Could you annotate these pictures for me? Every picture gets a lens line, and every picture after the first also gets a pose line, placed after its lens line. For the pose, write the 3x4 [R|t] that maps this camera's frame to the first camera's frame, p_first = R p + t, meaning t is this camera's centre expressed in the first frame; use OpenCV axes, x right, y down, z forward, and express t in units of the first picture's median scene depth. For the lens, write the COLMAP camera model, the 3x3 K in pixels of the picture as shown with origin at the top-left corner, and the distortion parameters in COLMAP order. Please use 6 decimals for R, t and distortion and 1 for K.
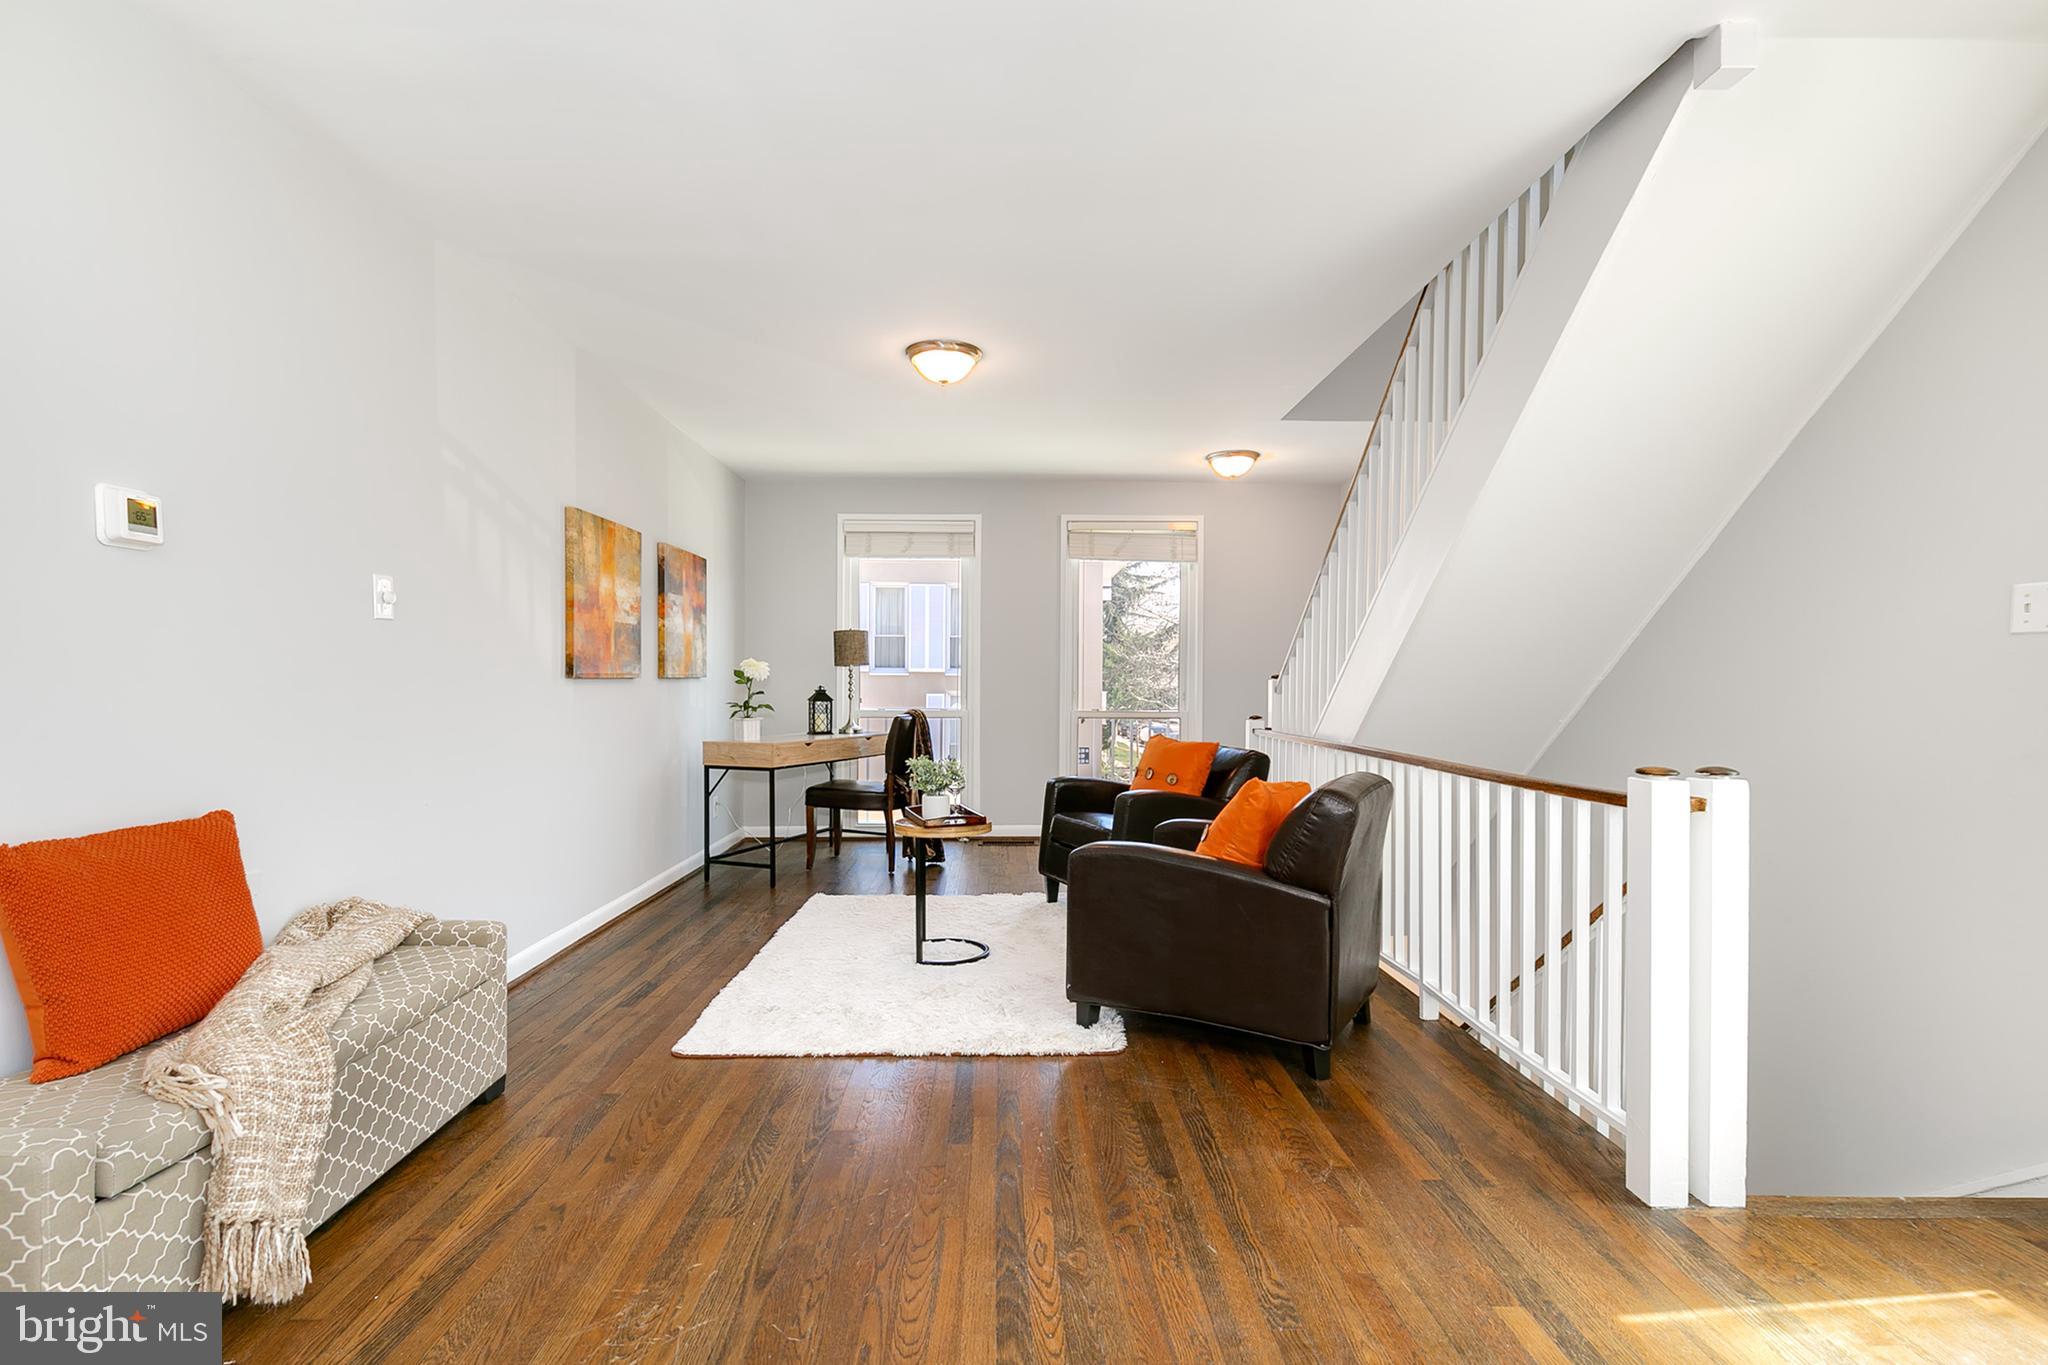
lens RADIAL K [[938.8, 0, 1018.0], [0, 938.8, 696.7], [0, 0, 1]] dist [0.004146, 0.000142]
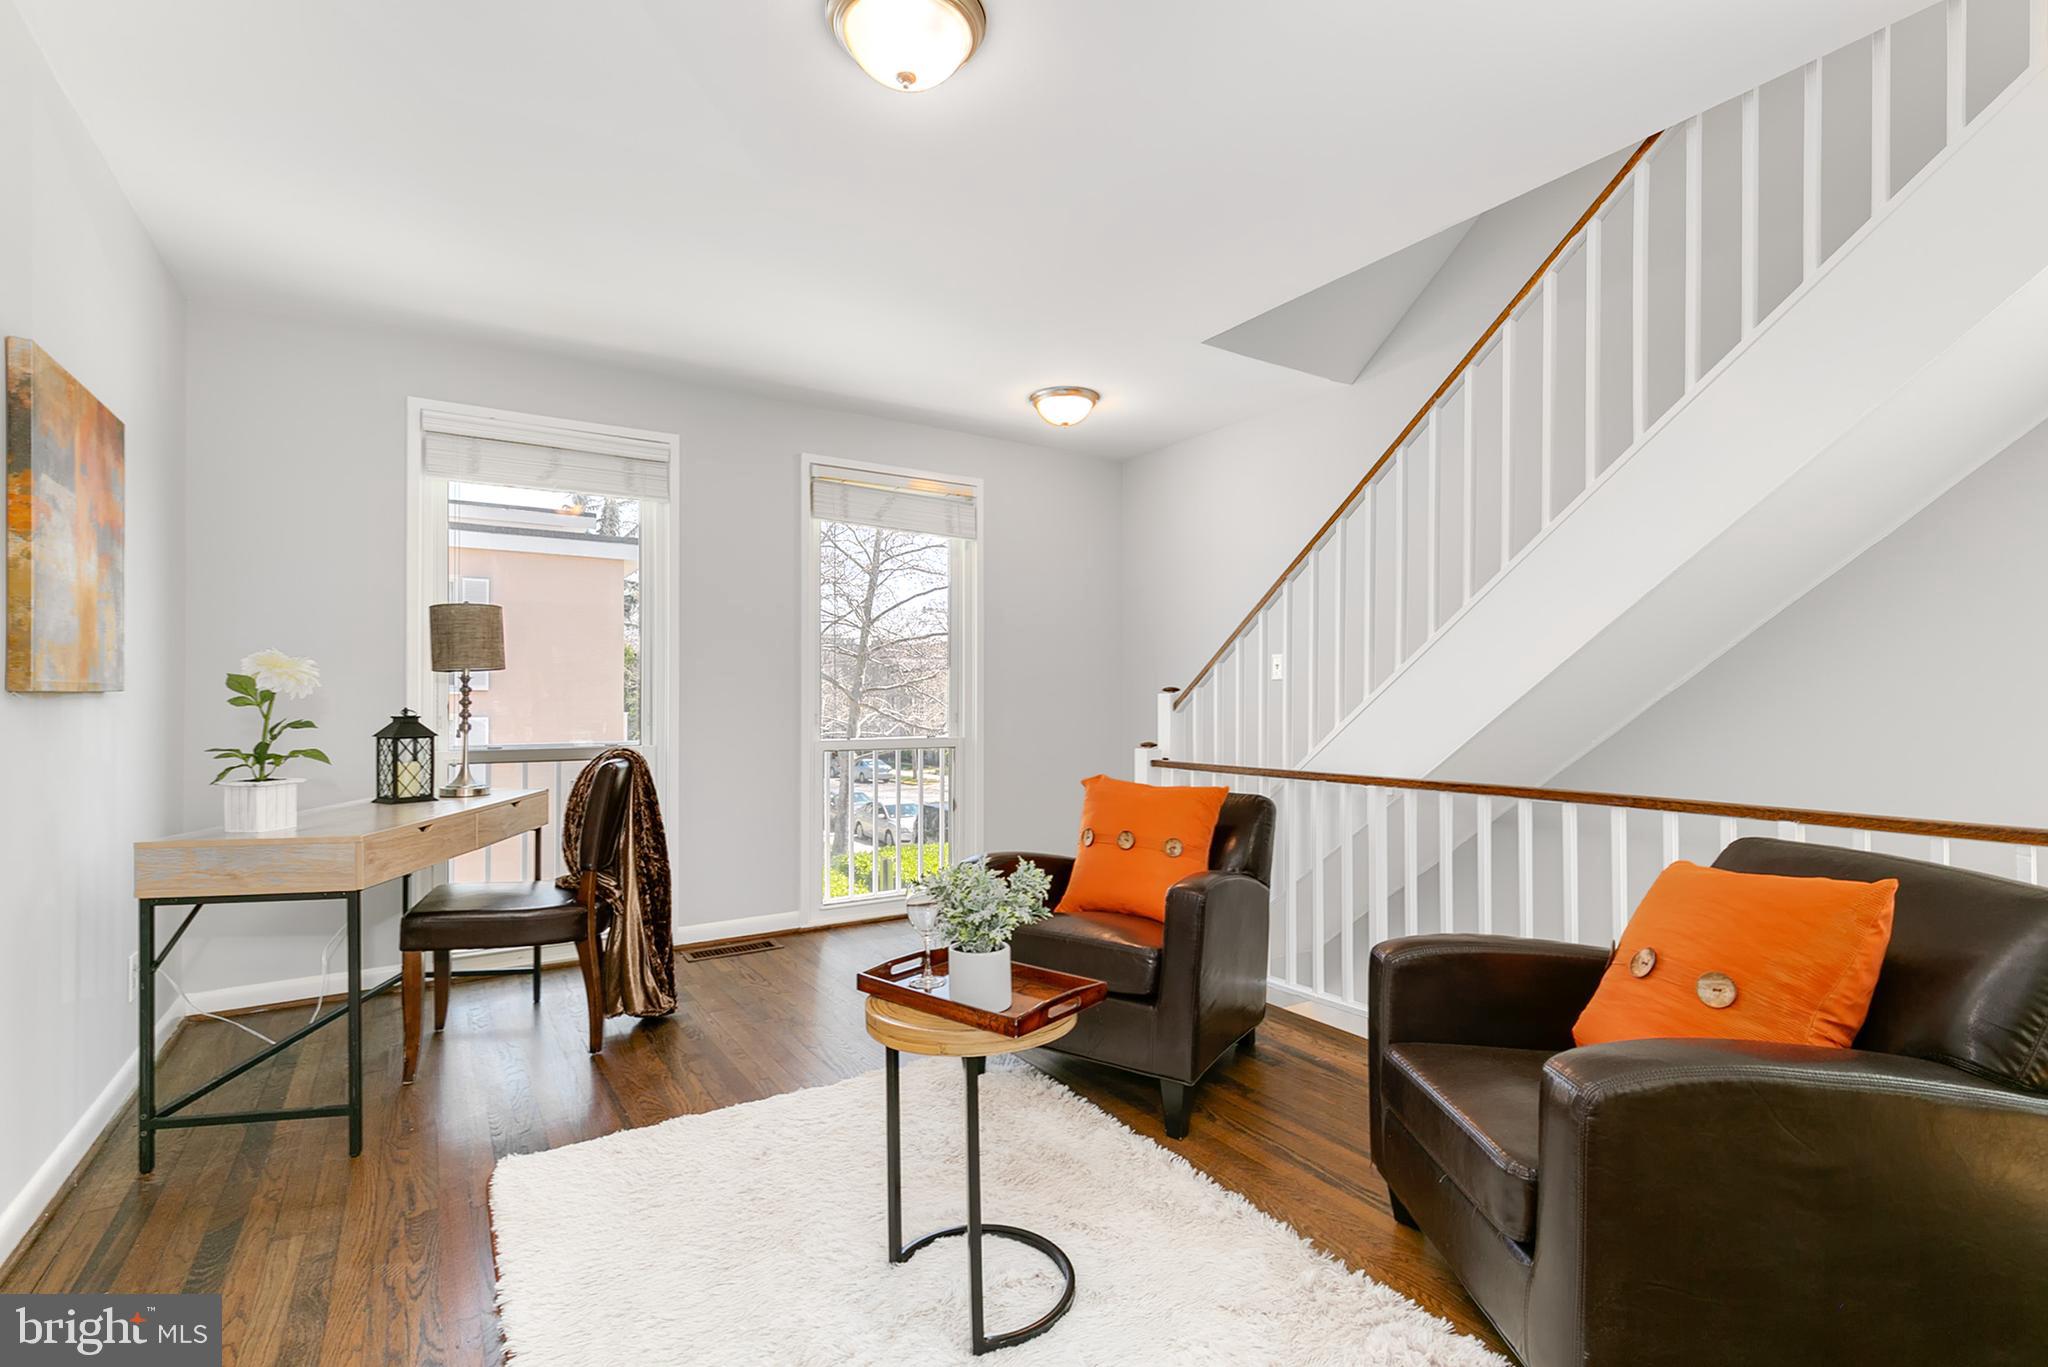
lens RADIAL K [[938.8, 0, 1018.0], [0, 938.8, 697.7], [0, 0, 1]] dist [0.004146, 0.000142]
pose [[0.852889, -0.004963, 0.522068, -0.215317], [0.014806, 0.999783, -0.014683, -0.005459], [-0.521881, 0.020253, 0.852778, 0.426165]]
